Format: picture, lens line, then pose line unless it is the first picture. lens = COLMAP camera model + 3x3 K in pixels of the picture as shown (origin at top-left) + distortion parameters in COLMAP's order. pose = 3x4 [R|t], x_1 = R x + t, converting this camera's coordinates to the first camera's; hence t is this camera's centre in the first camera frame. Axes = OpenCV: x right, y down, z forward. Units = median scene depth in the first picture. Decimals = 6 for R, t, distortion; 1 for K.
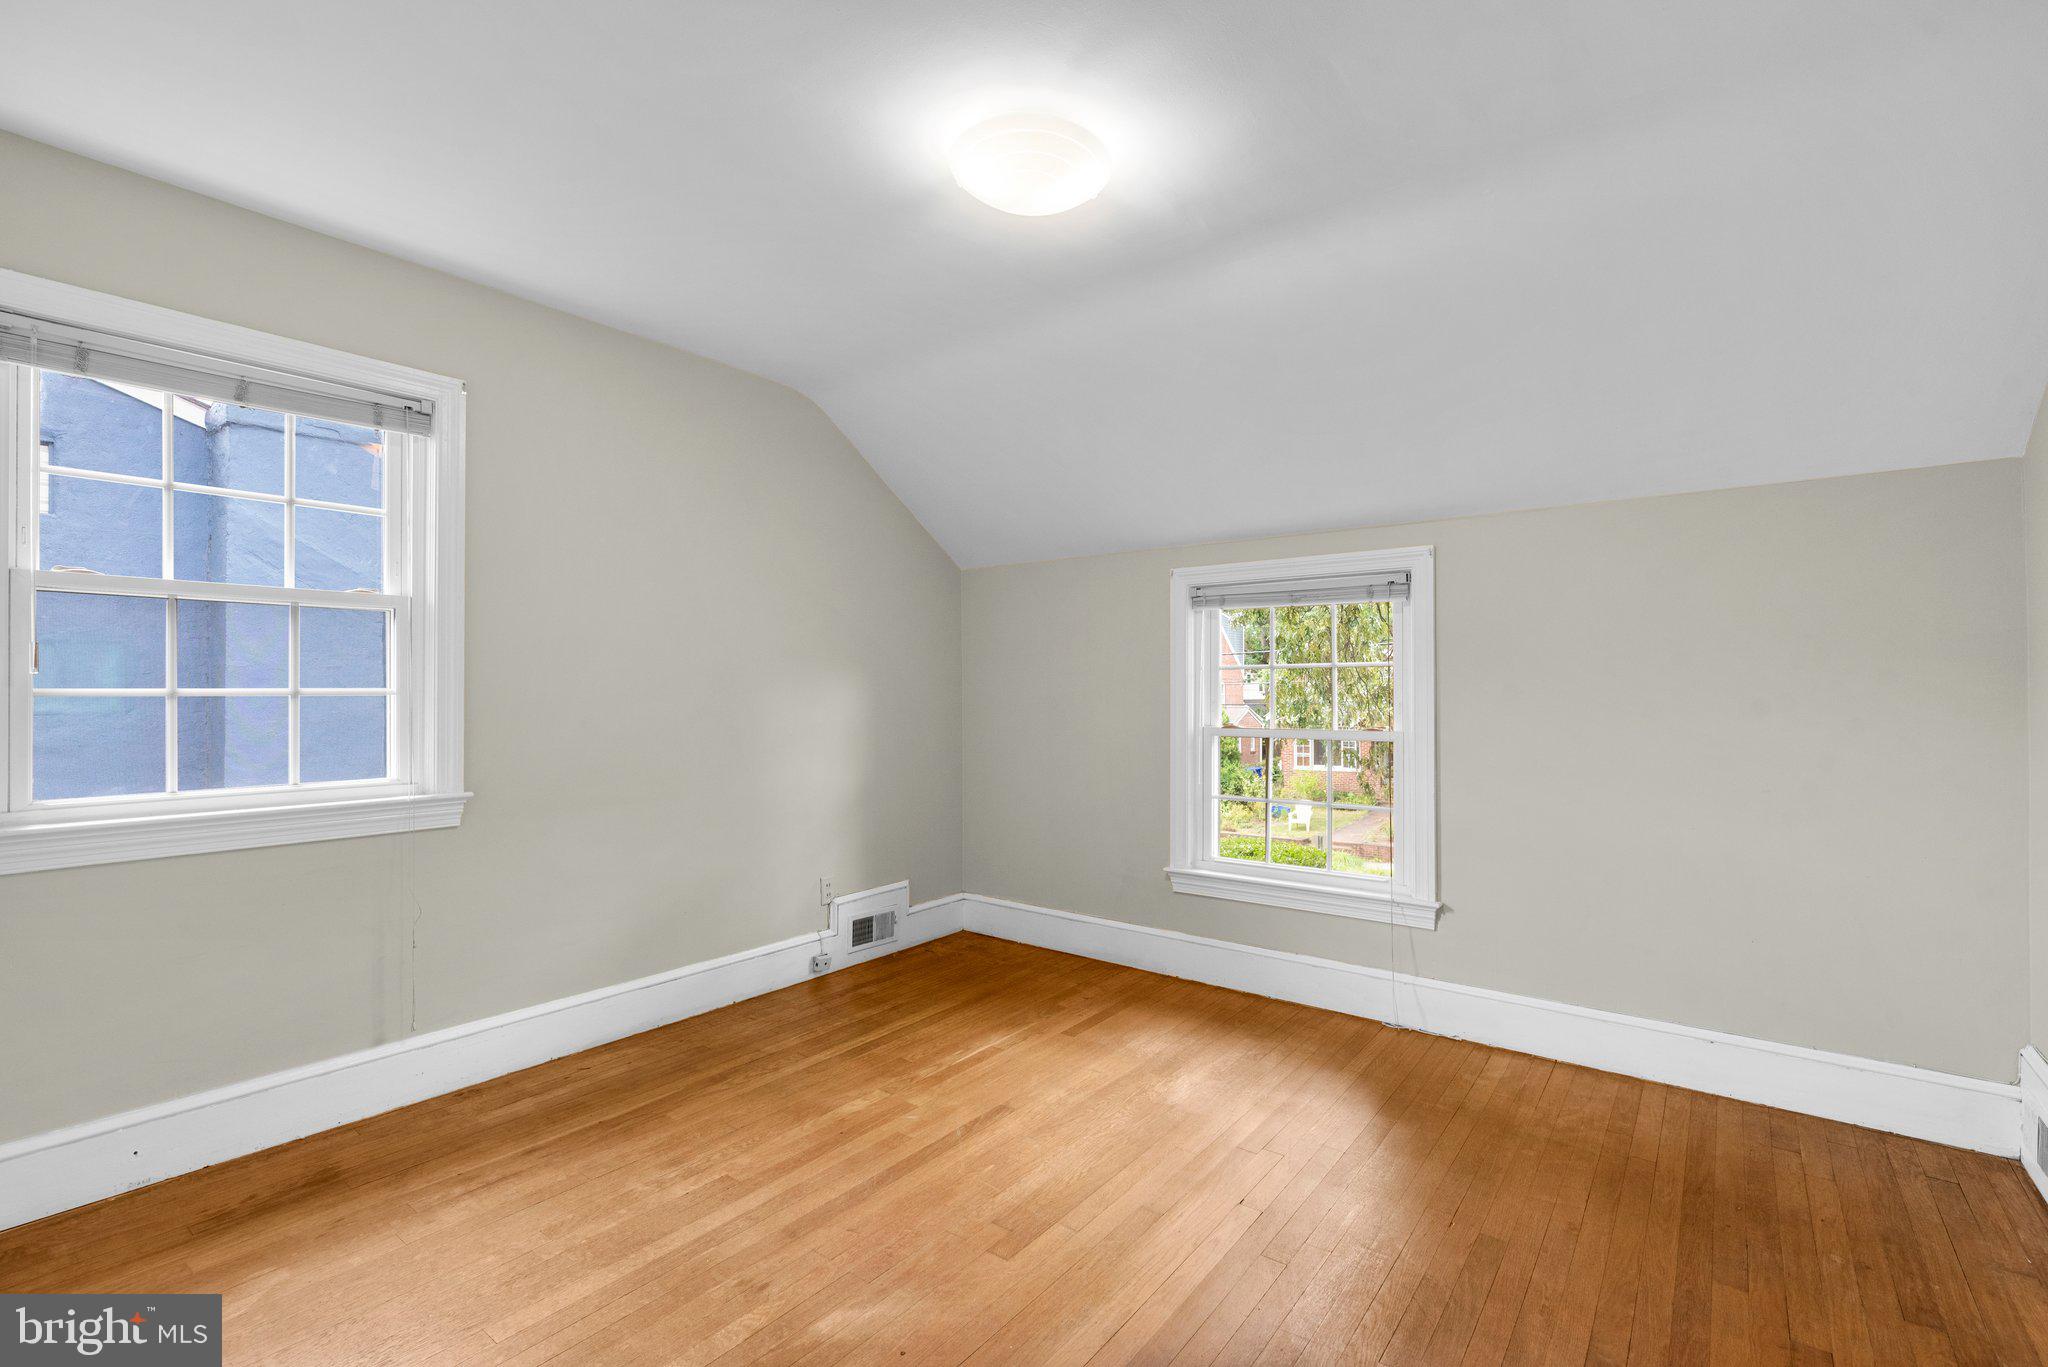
lens RADIAL K [[921.8, 0, 1028.7], [0, 921.8, 692.5], [0, 0, 1]] dist [0.000528, -0.000150]
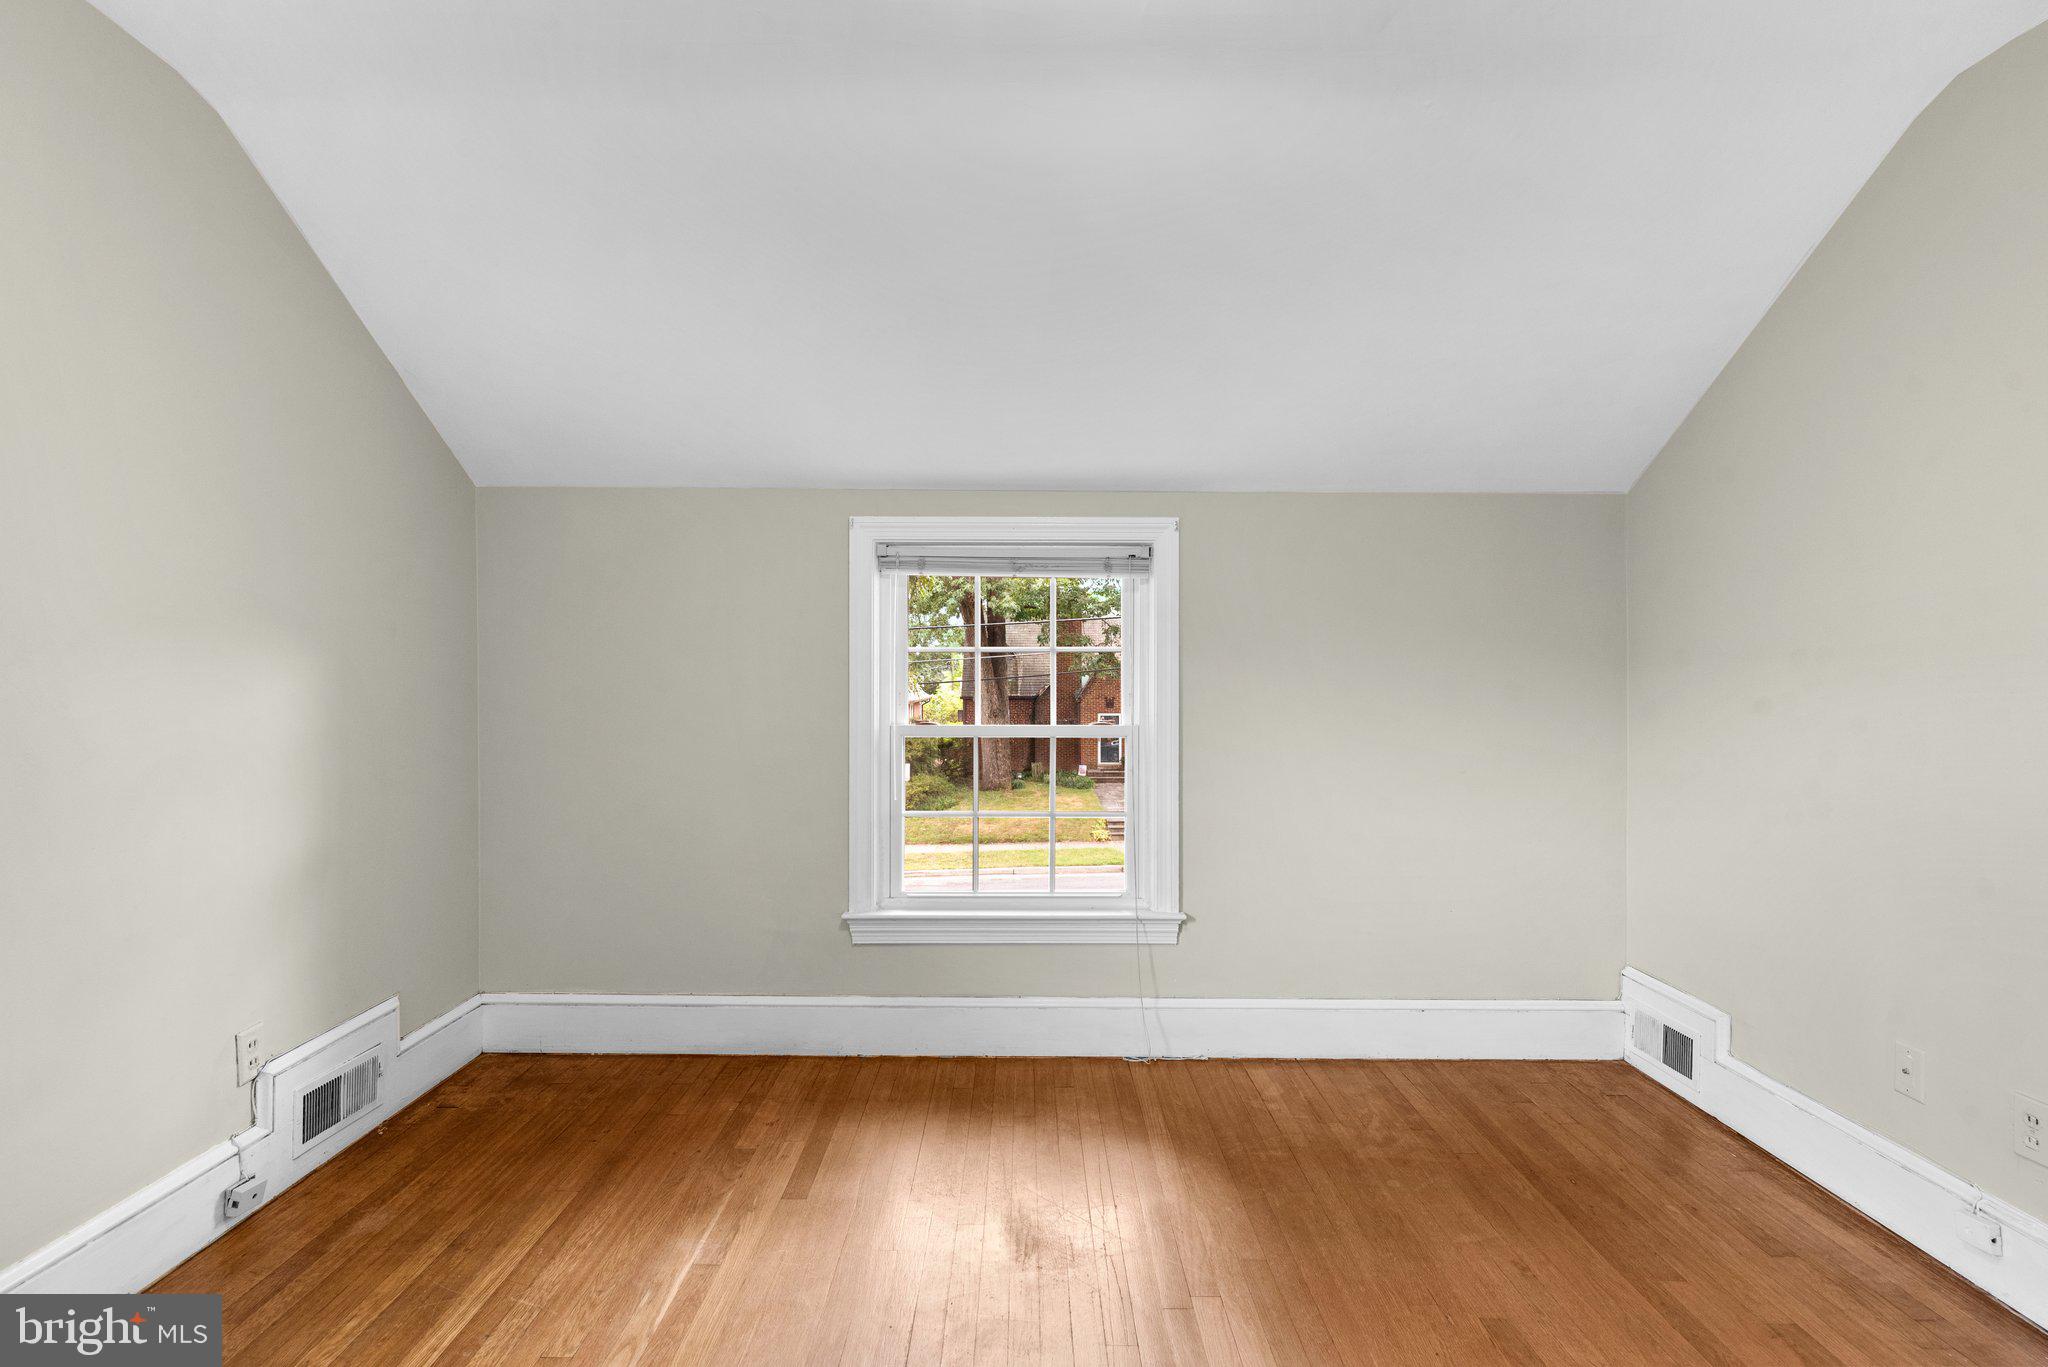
lens RADIAL K [[921.8, 0, 1026.5], [0, 921.8, 683.4], [0, 0, 1]] dist [0.000528, -0.000150]
pose [[0.791008, -0.001913, 0.611803, -0.197095], [-0.001300, 0.999988, 0.004807, -0.001809], [-0.611804, -0.004597, 0.790996, 0.321171]]
